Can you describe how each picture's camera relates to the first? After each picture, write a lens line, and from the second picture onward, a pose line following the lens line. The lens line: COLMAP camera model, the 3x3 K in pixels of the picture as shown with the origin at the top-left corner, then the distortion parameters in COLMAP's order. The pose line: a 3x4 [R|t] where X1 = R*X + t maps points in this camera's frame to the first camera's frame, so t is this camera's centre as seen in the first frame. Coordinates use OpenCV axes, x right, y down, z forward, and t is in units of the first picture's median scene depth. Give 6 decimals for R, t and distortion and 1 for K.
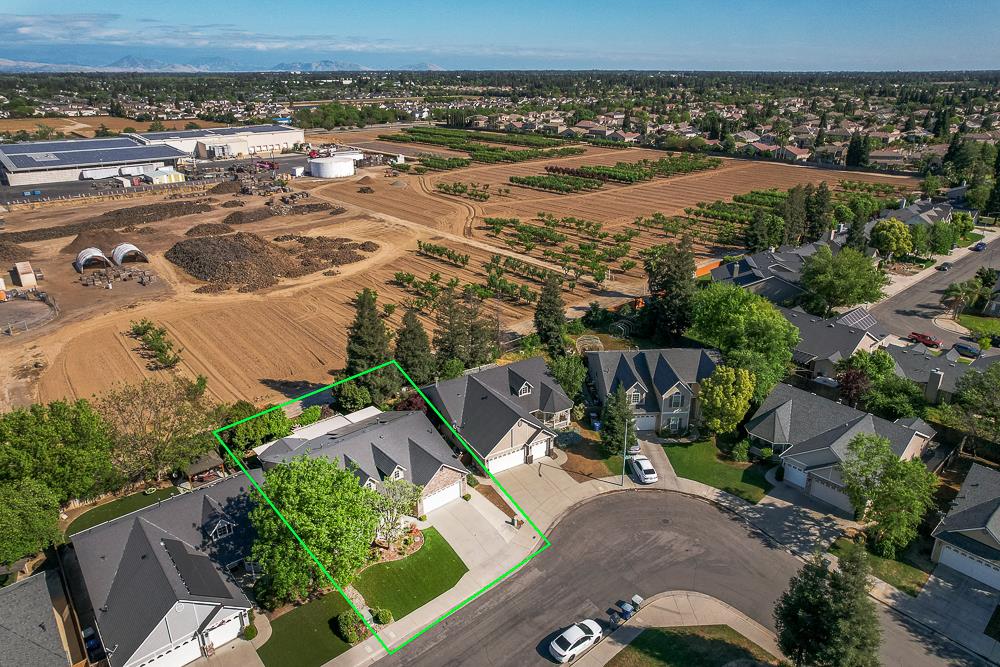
lens RADIAL K [[654.1, 0, 500.0], [0, 654.1, 333.5], [0, 0, 1]] dist [-0.047610, 0.057863]
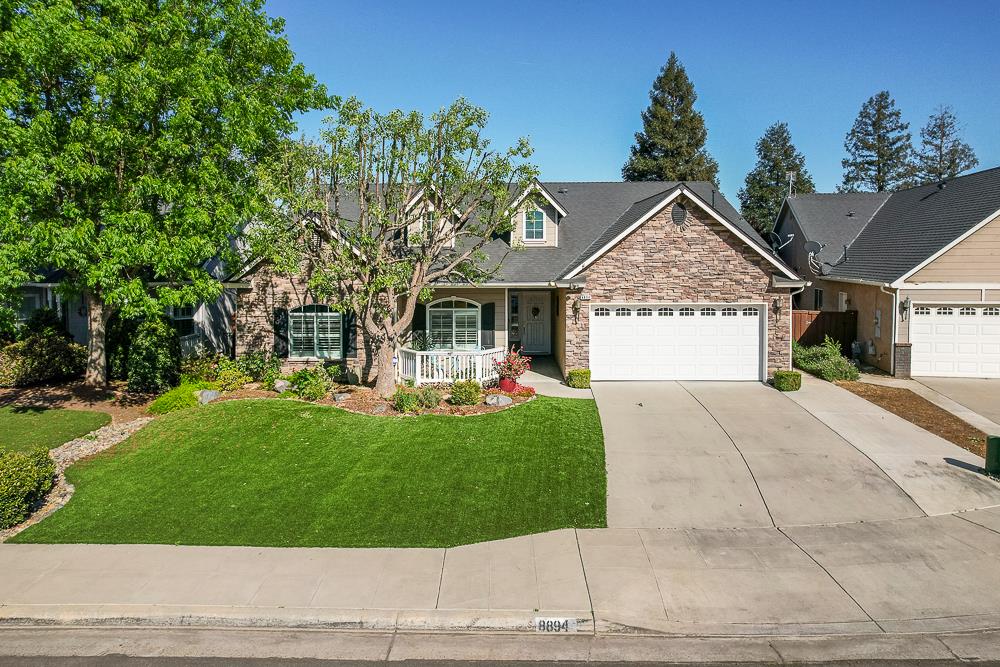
lens RADIAL K [[640.3, 0, 492.6], [0, 640.3, 334.0], [0, 0, 1]] dist [-0.049173, 0.049705]
pose [[0.748621, 0.061048, -0.660182, 0.013566], [-0.241473, 0.952465, -0.185745, 0.149202], [0.617461, 0.298468, 0.727777, 0.359342]]
